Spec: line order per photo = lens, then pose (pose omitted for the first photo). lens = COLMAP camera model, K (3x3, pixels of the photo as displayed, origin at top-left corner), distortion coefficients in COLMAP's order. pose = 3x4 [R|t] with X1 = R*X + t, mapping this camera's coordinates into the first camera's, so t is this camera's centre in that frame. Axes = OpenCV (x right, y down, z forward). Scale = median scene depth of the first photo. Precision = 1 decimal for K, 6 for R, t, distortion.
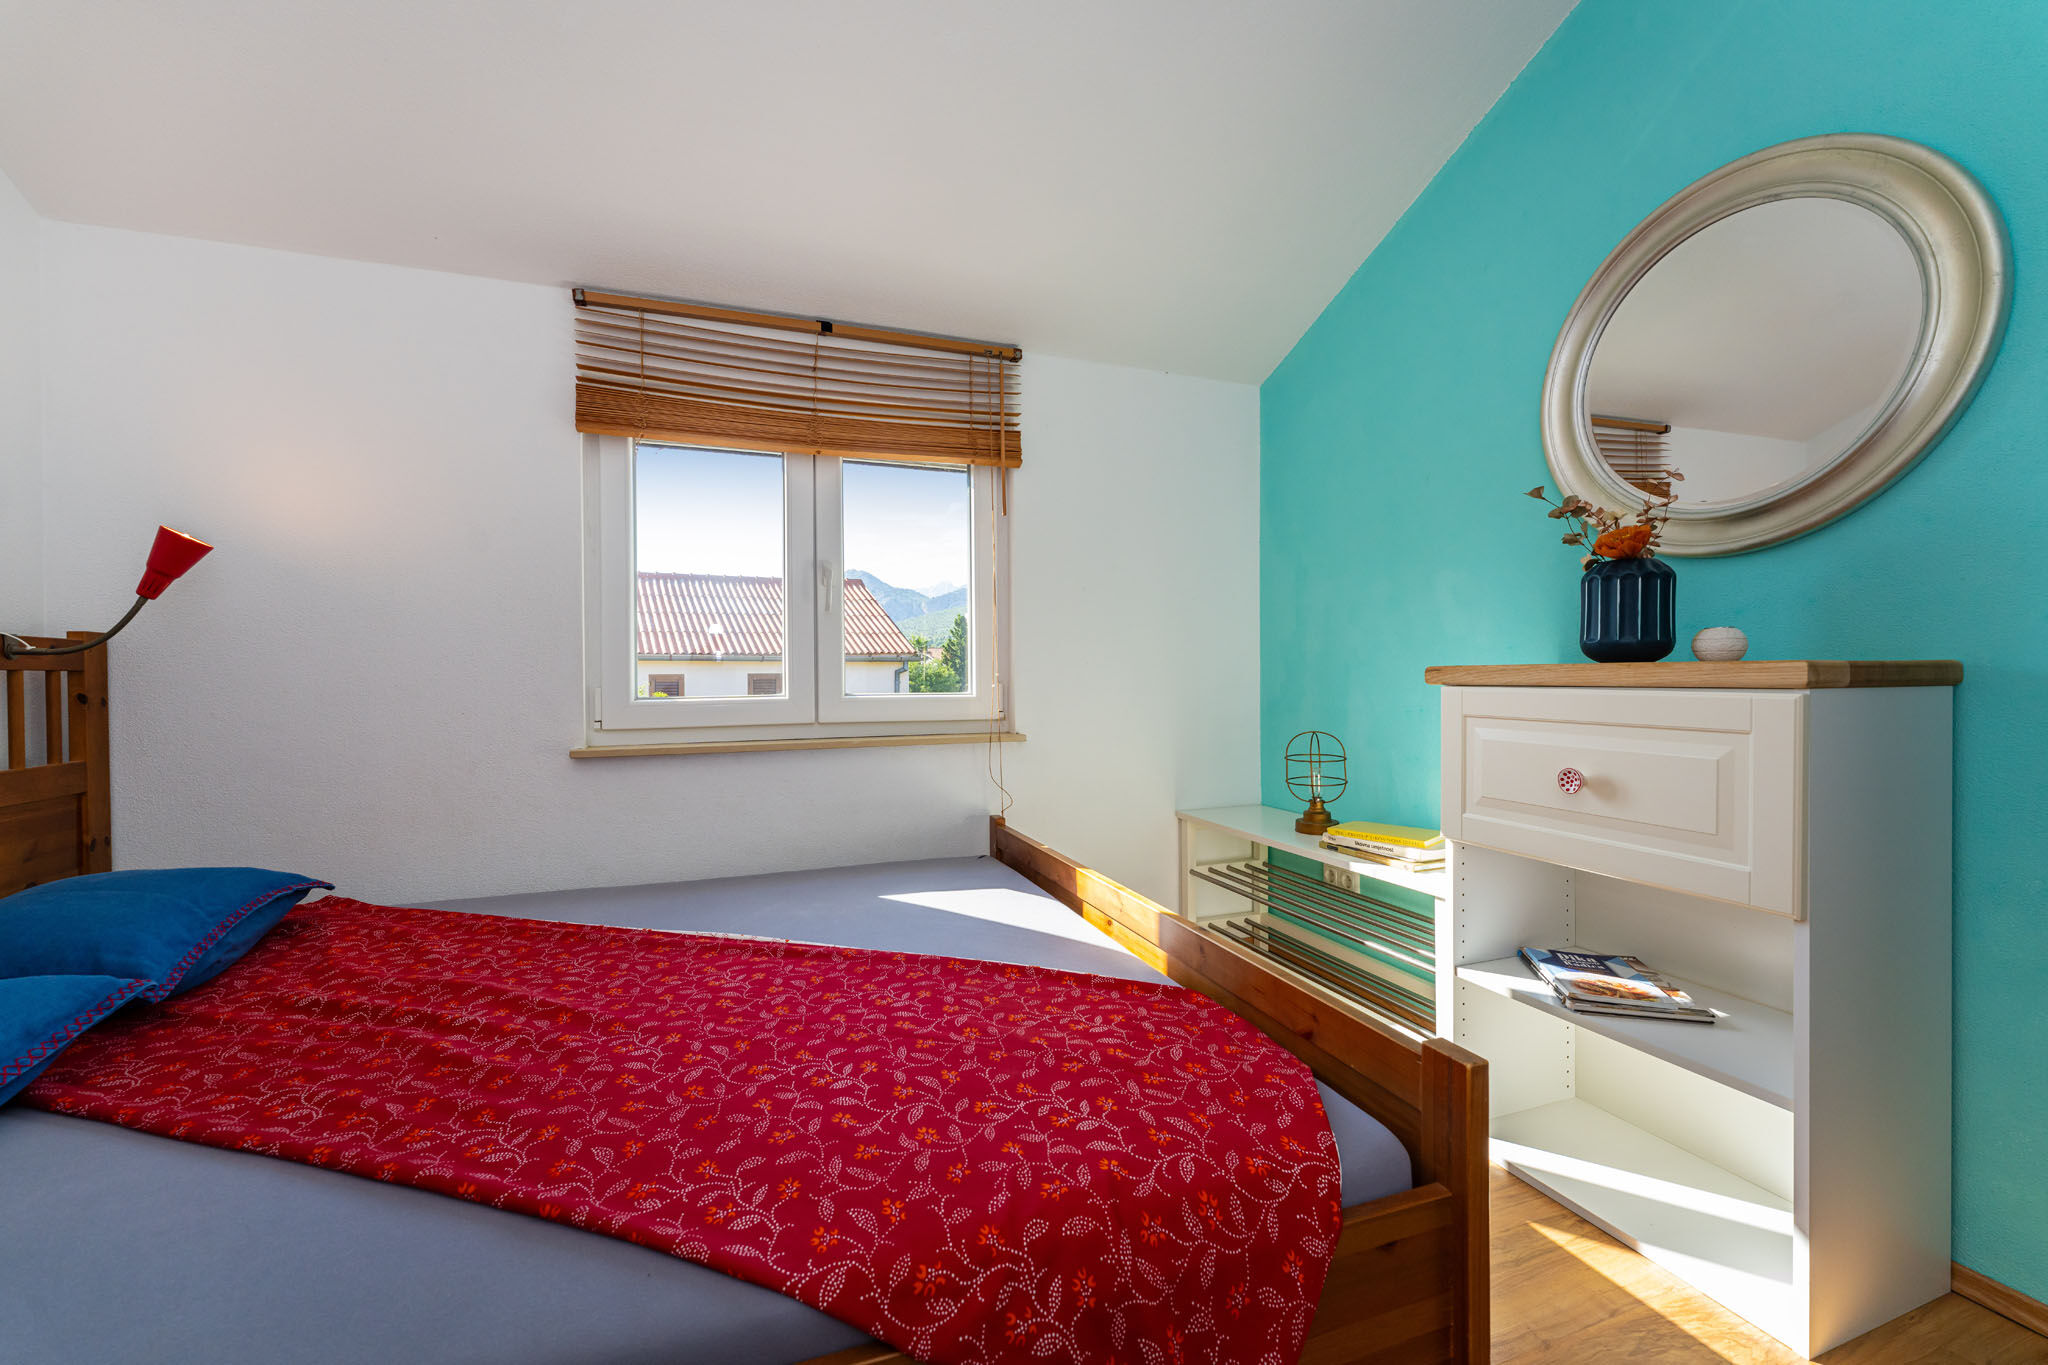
lens RADIAL K [[824.5, 0, 1003.3], [0, 824.5, 682.2], [0, 0, 1]] dist [0.002334, -0.000951]
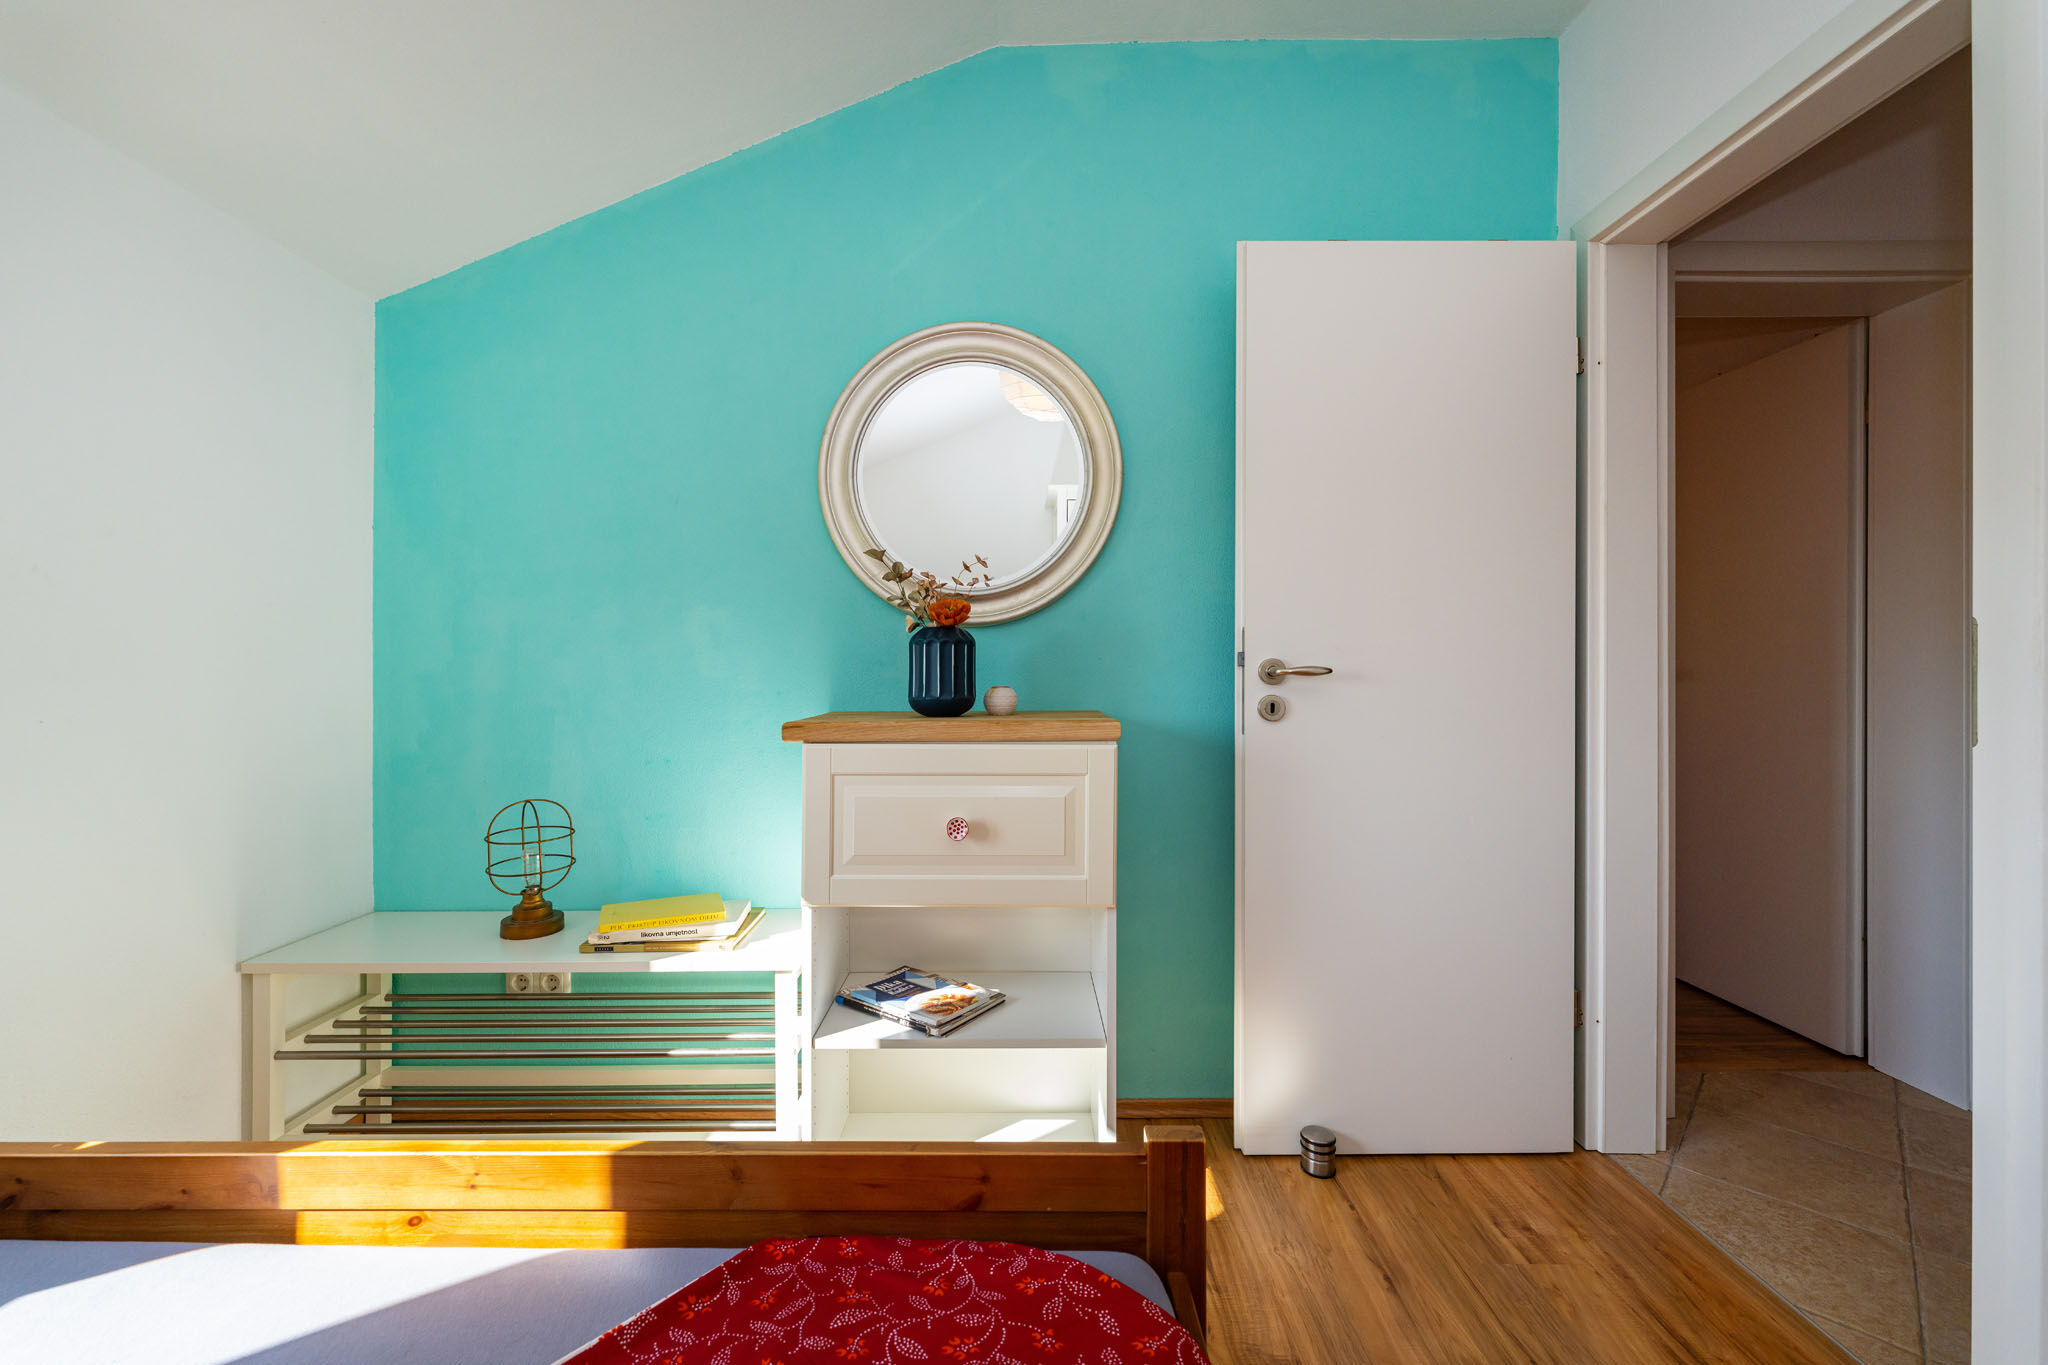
lens RADIAL K [[824.5, 0, 1019.7], [0, 824.5, 668.9], [0, 0, 1]] dist [0.002334, -0.000951]
pose [[0.326226, 0.007823, 0.945259, -0.250780], [0.009561, 0.999887, -0.011574, -0.061464], [-0.945243, 0.012813, 0.326115, 0.426204]]
